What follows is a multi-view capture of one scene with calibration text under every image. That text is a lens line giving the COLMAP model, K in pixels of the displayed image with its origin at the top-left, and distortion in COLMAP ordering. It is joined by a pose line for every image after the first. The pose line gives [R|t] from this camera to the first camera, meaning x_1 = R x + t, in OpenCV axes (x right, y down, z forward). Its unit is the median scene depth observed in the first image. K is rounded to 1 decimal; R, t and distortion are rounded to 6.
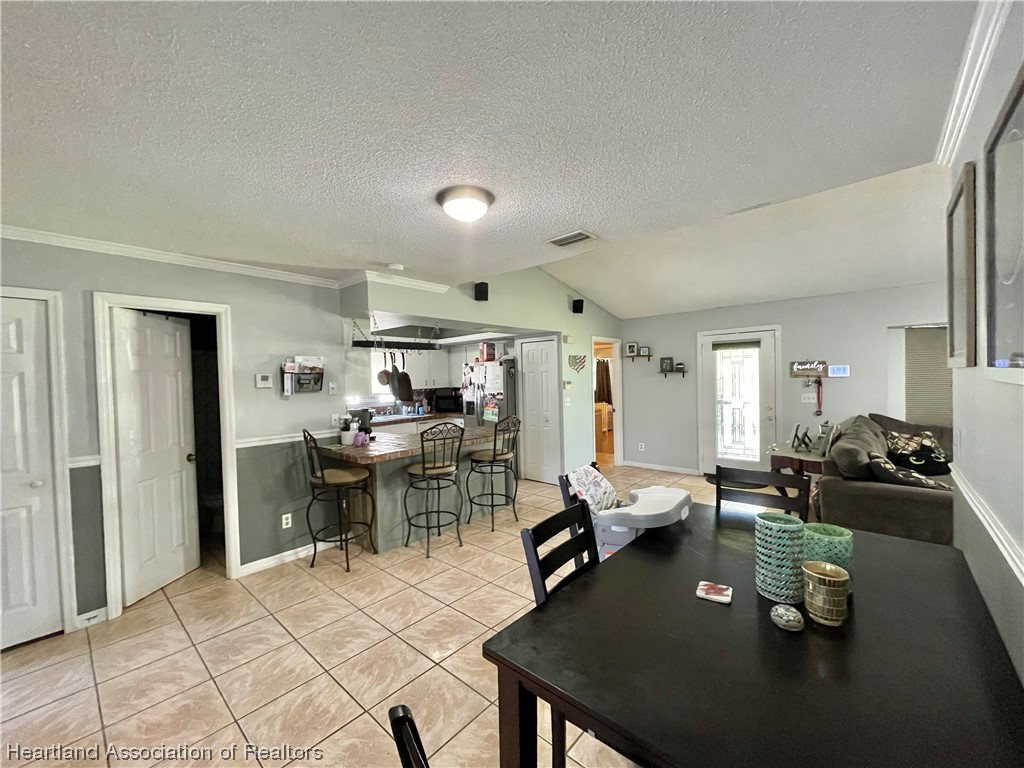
lens RADIAL K [[416.8, 0, 512.6], [0, 416.8, 387.7], [0, 0, 1]] dist [0.004228, -0.001095]
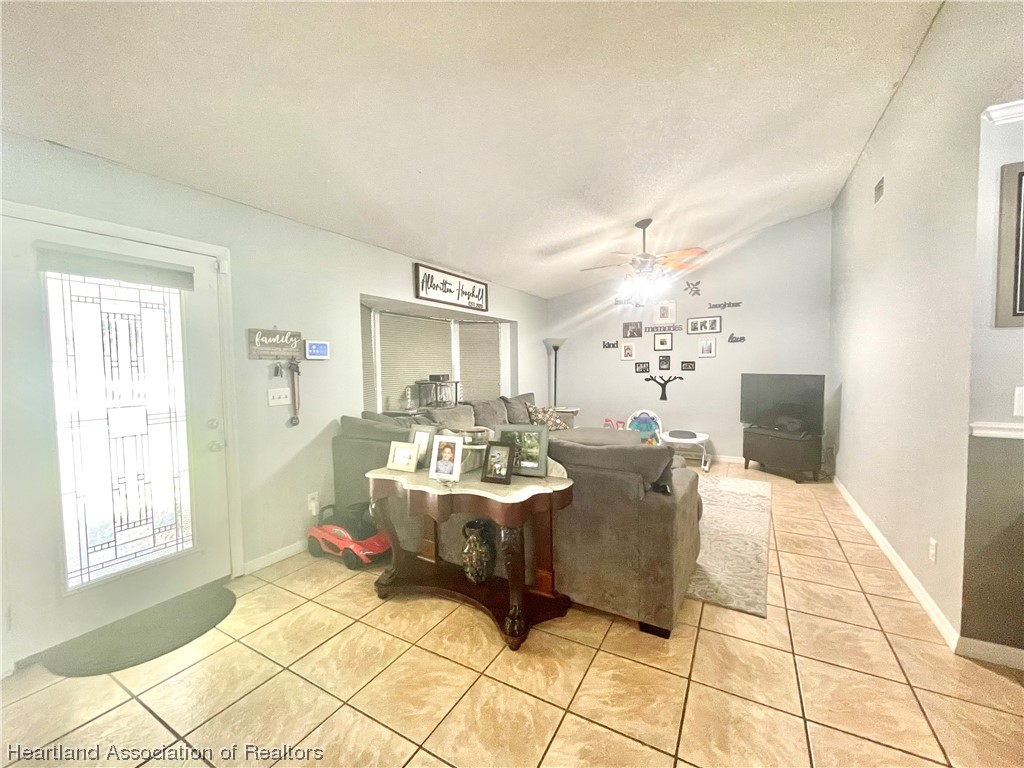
lens RADIAL K [[416.8, 0, 503.2], [0, 416.8, 386.6], [0, 0, 1]] dist [0.004228, -0.001095]
pose [[-0.199843, -0.026941, 0.979457, 0.101325], [0.036446, 0.998726, 0.034907, 0.002951], [-0.979150, 0.042674, -0.198606, 0.809449]]
